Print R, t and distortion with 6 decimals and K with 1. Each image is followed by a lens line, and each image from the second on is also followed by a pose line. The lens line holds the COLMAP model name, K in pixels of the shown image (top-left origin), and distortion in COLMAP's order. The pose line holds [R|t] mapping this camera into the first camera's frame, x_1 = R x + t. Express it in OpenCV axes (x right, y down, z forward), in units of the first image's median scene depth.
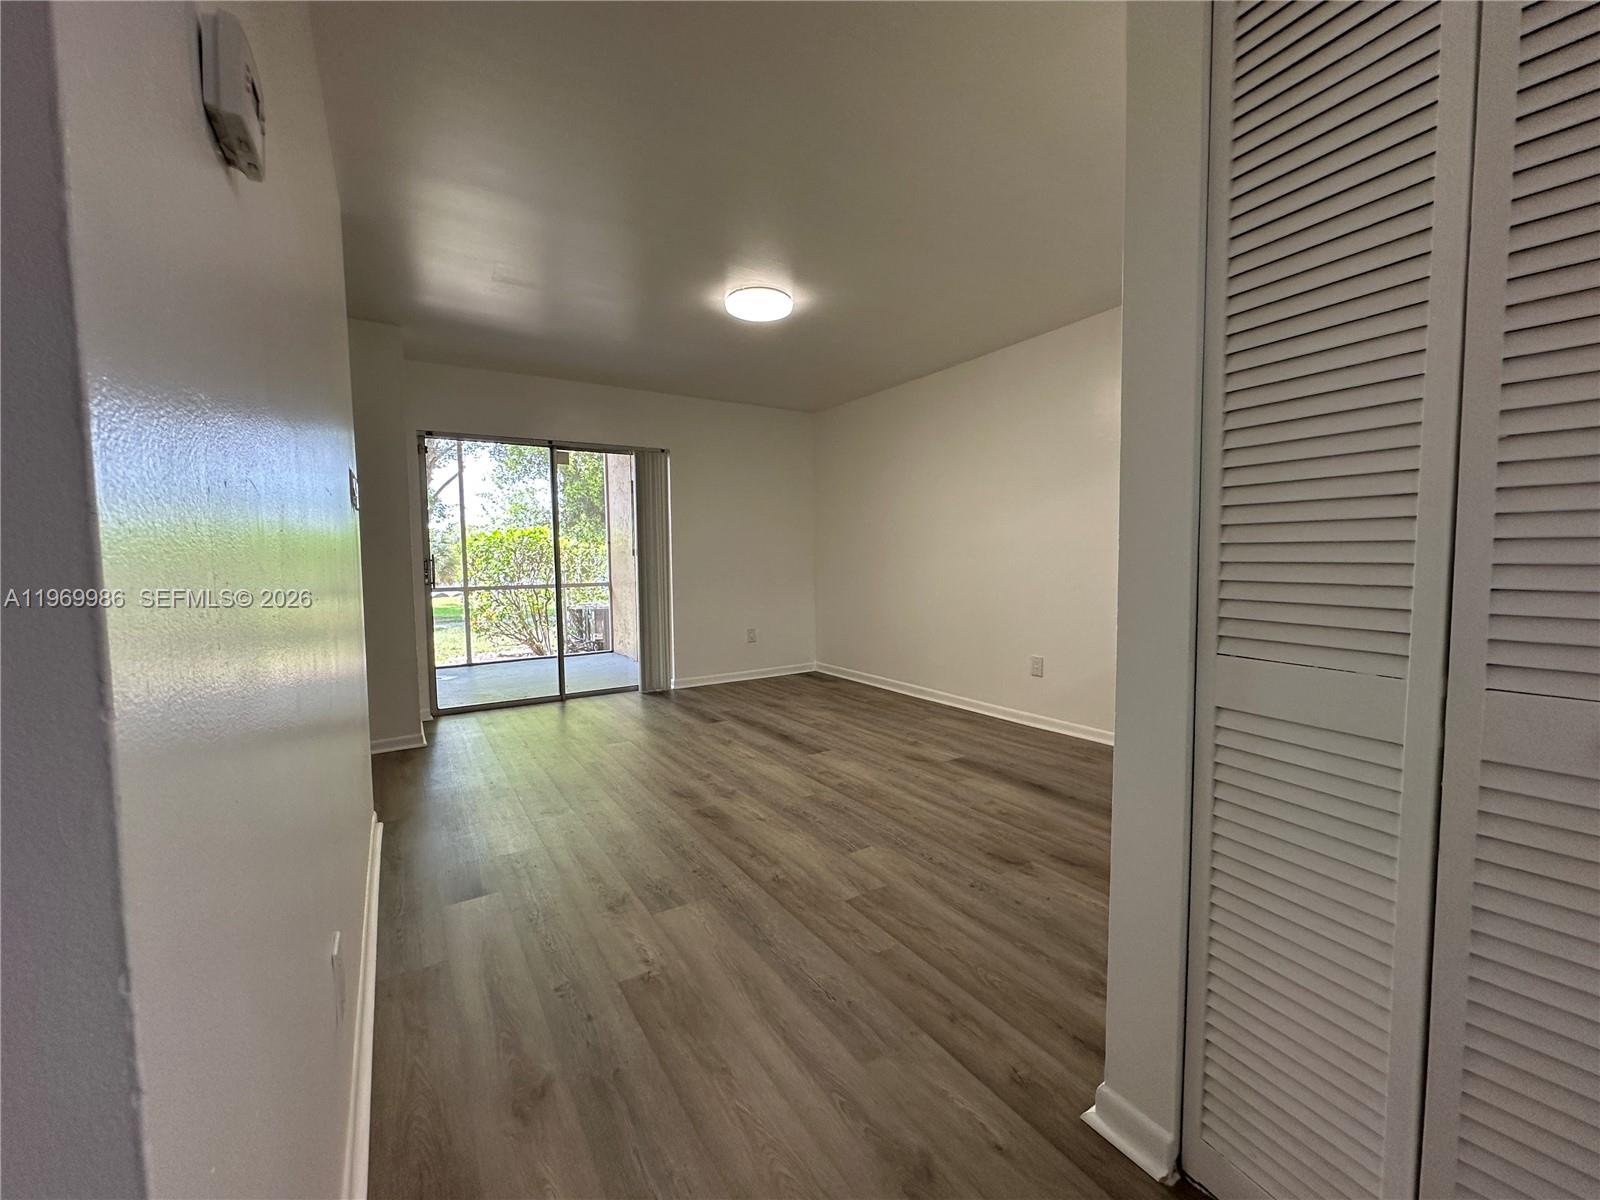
lens RADIAL K [[640.7, 0, 800.0], [0, 640.7, 600.0], [0, 0, 1]] dist [-0.001918, 0.000160]
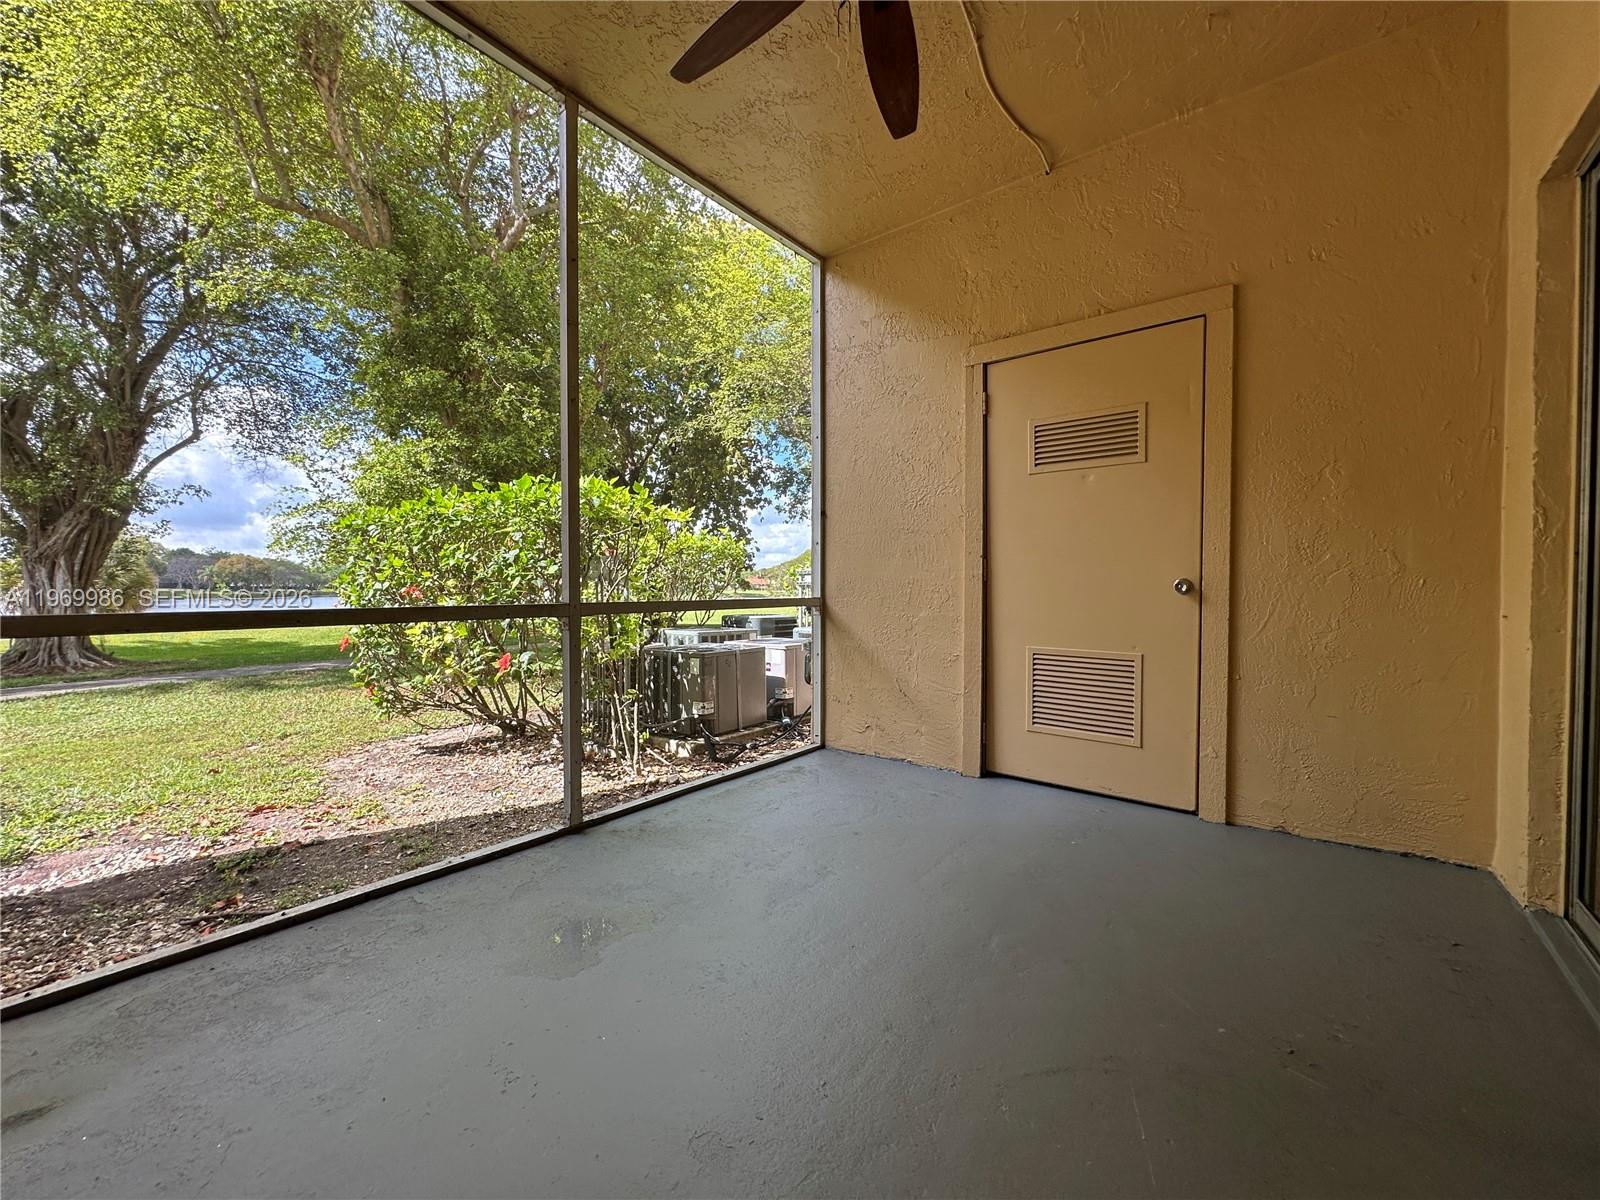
lens RADIAL K [[640.7, 0, 800.0], [0, 640.7, 600.0], [0, 0, 1]] dist [-0.001918, 0.000160]
pose [[0.946343, 0.001182, 0.323161, -0.407833], [0.011573, 0.999228, -0.037547, -0.007068], [-0.322956, 0.039273, 0.945599, 0.498776]]
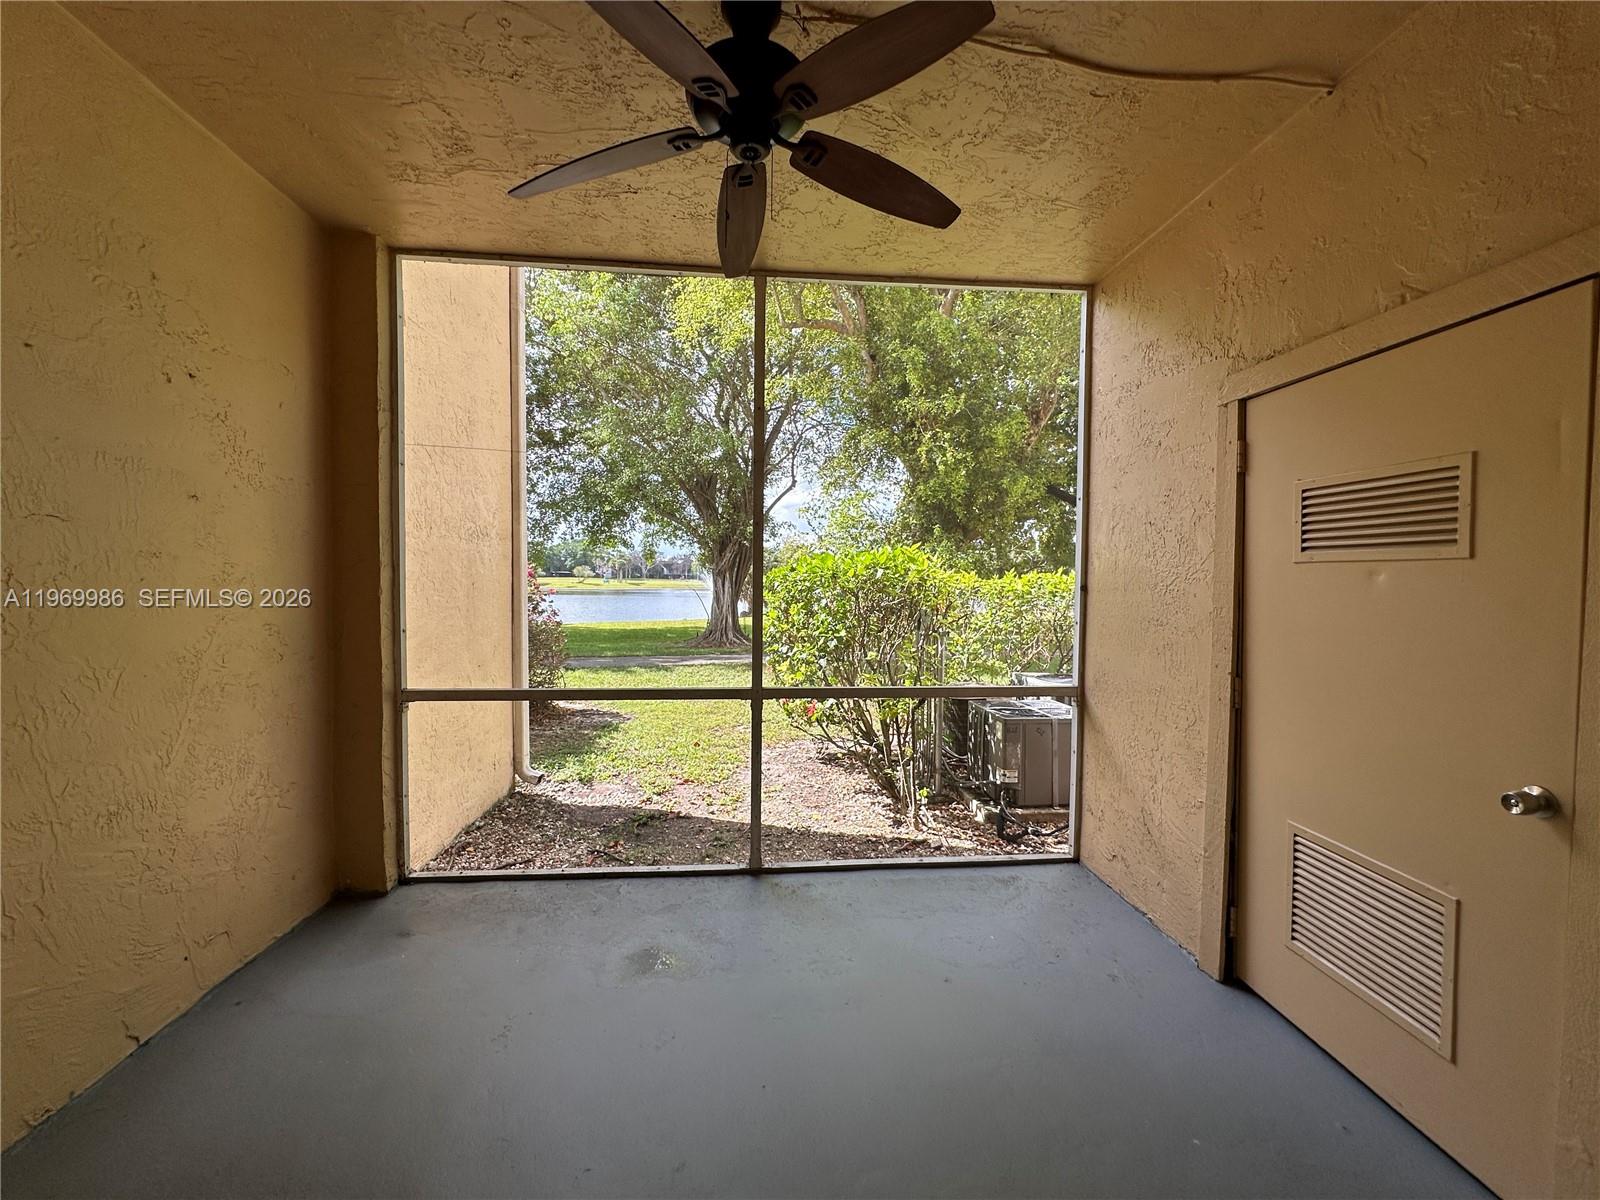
lens RADIAL K [[640.7, 0, 800.0], [0, 640.7, 600.0], [0, 0, 1]] dist [-0.001918, 0.000160]
pose [[0.887336, 0.032878, -0.459949, -0.238531], [-0.044367, 0.998915, -0.014188, -0.059369], [0.458983, 0.032996, 0.887832, 0.500455]]
